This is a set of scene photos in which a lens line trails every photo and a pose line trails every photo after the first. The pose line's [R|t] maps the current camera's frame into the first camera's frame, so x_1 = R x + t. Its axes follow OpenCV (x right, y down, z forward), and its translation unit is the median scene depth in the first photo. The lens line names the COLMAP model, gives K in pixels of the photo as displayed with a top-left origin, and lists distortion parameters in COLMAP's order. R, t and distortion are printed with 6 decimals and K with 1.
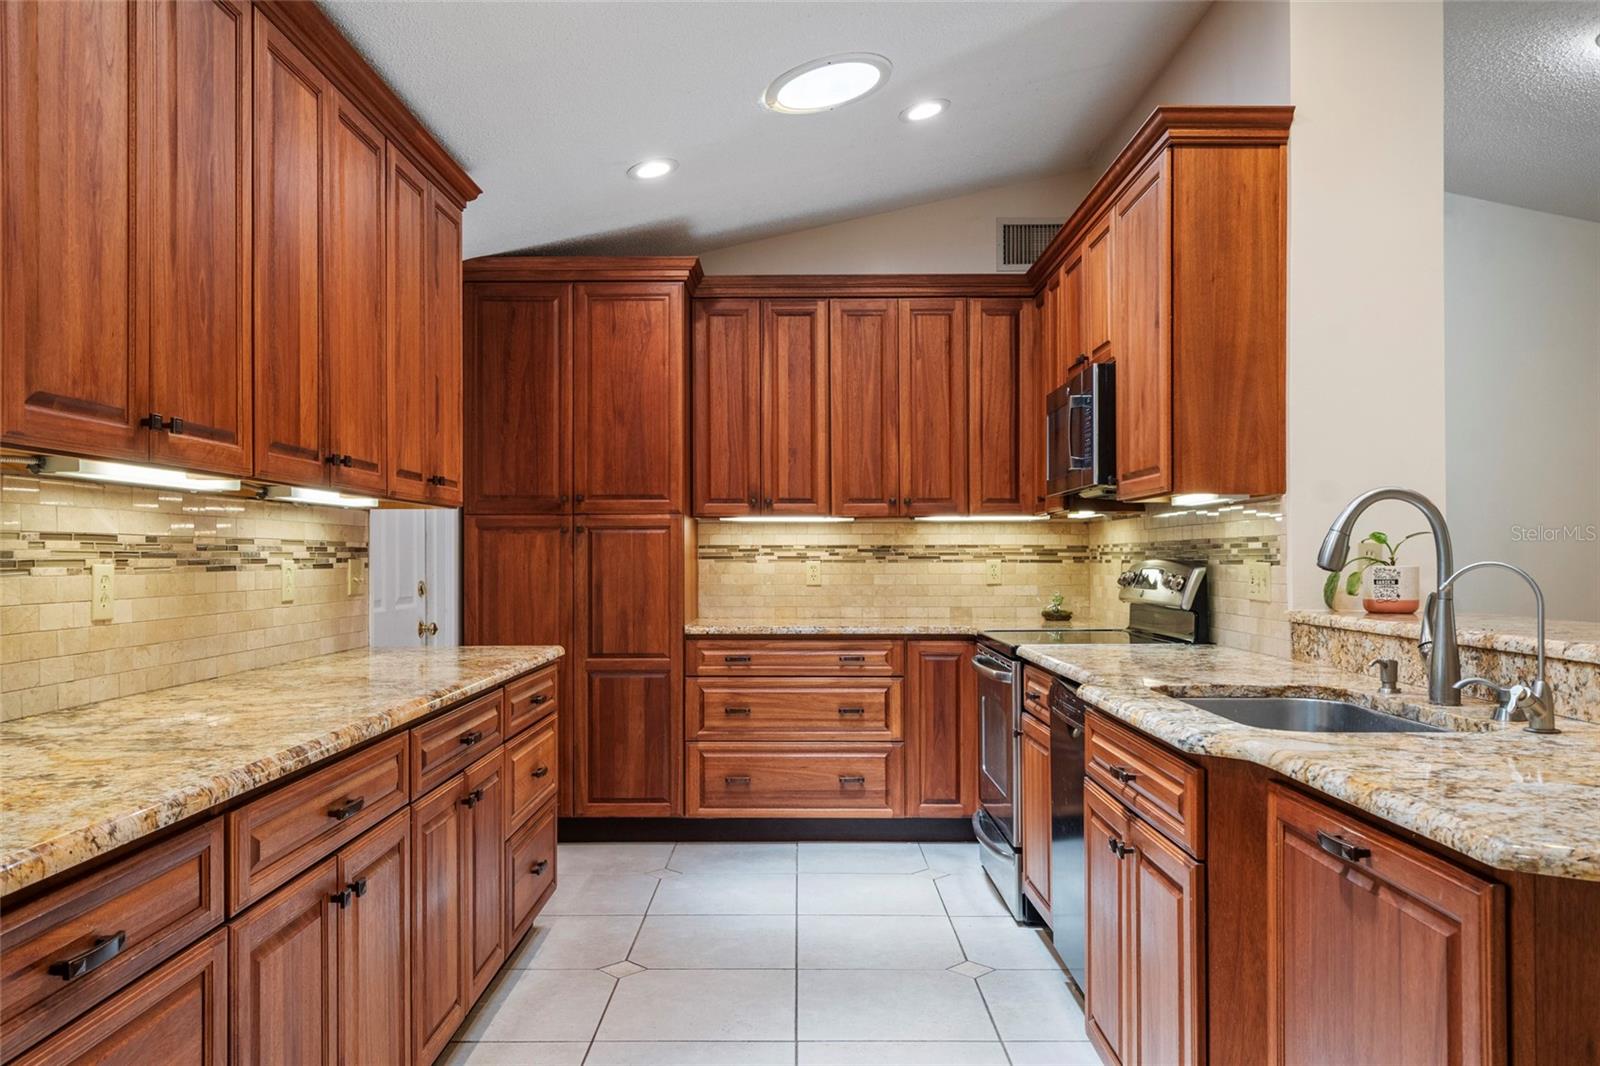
lens RADIAL K [[1175.5, 0, 794.4], [0, 1175.5, 549.4], [0, 0, 1]] dist [0.033201, -0.002690]
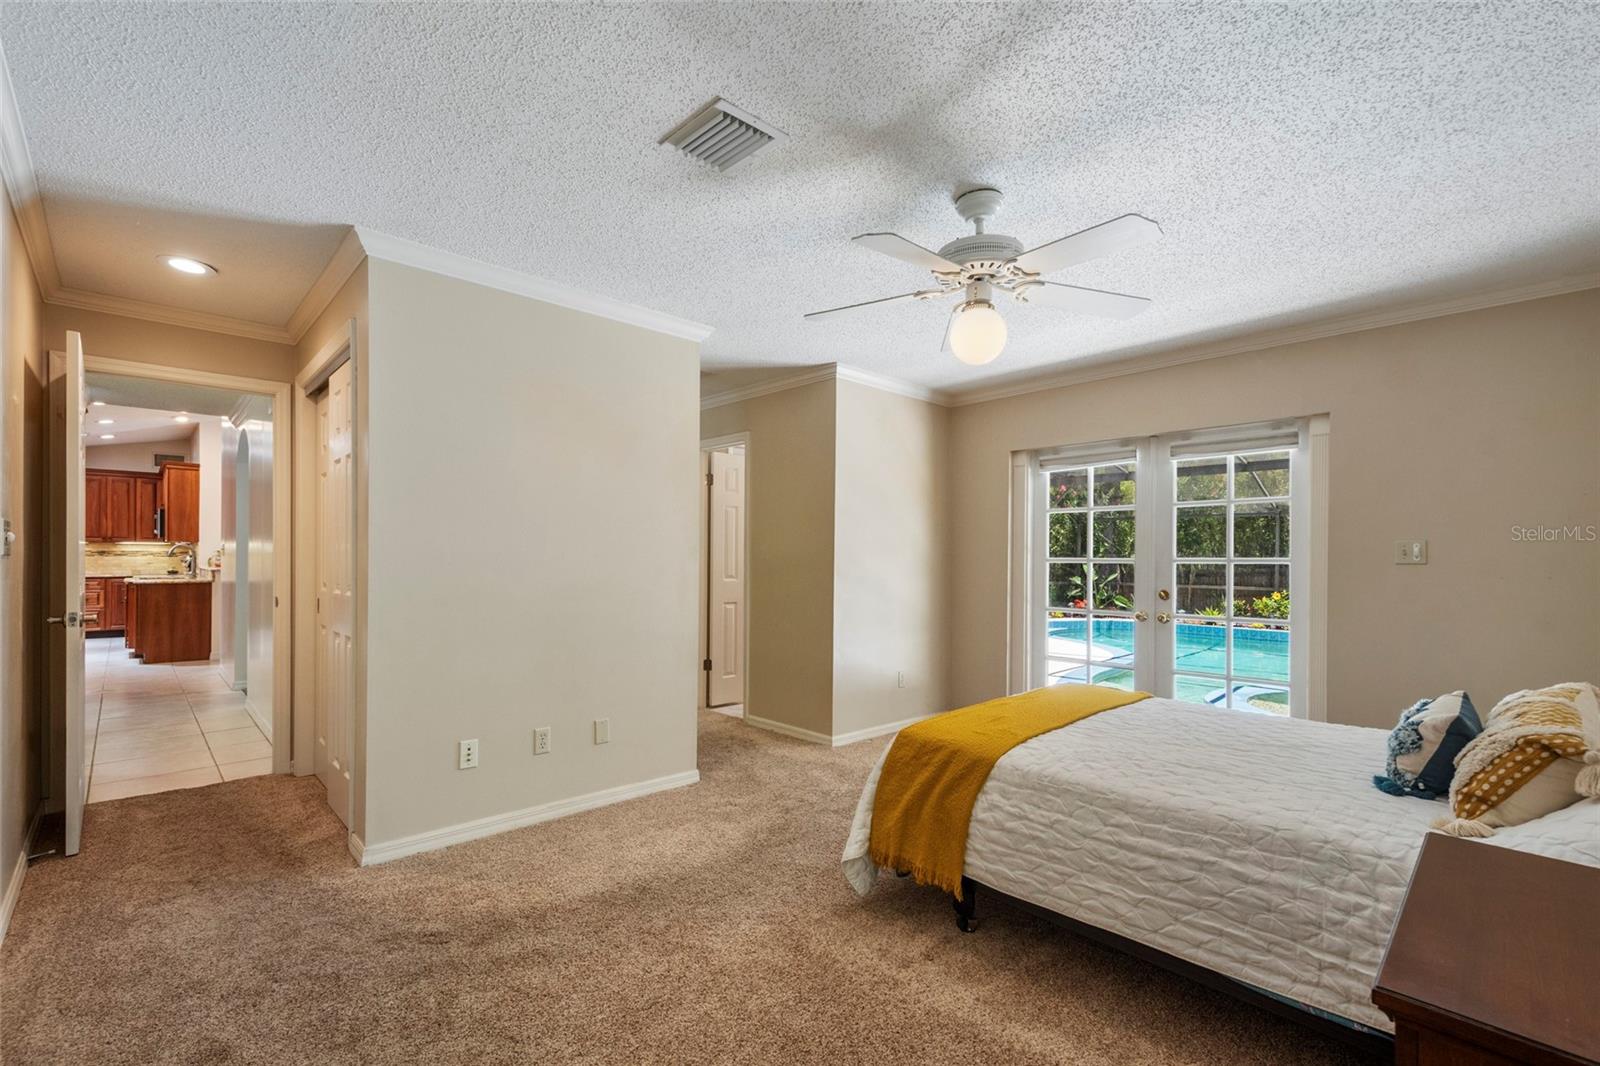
lens RADIAL K [[723.6, 0, 799.5], [0, 723.6, 556.3], [0, 0, 1]] dist [0.013868, -0.000448]
pose [[0.729864, 0.007758, 0.683548, 0.103588], [-0.011284, 0.999936, 0.000700, -0.012073], [-0.683499, -0.008224, 0.729905, -1.829635]]
